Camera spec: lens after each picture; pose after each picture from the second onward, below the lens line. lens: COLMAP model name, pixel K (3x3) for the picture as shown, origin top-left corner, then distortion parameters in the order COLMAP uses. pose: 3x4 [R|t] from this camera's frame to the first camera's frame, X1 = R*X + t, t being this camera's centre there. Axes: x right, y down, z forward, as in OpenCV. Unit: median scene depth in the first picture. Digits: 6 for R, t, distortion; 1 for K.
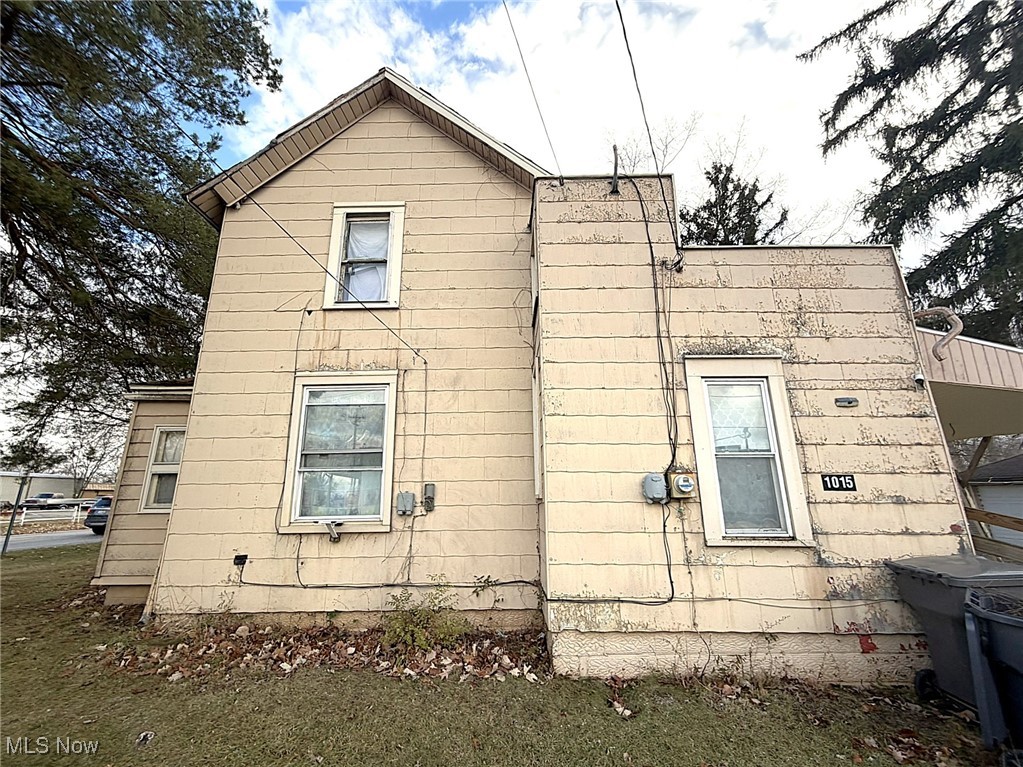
lens RADIAL K [[442.1, 0, 510.1], [0, 442.1, 383.3], [0, 0, 1]] dist [0.001159, 0.000199]
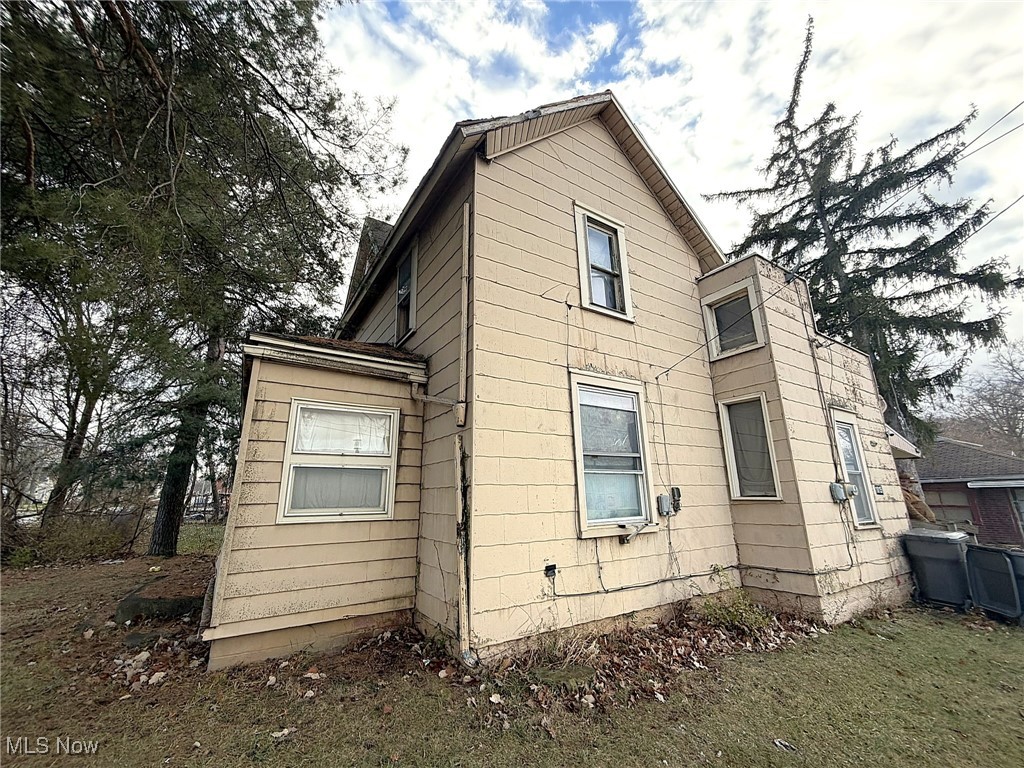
lens RADIAL K [[414.7, 0, 510.0], [0, 414.7, 385.9], [0, 0, 1]] dist [0.002488, 0.000029]
pose [[0.835097, 0.140374, 0.531891, -1.131280], [-0.136678, 0.989521, -0.046558, 0.077445], [-0.532853, -0.033817, 0.845532, 0.334637]]
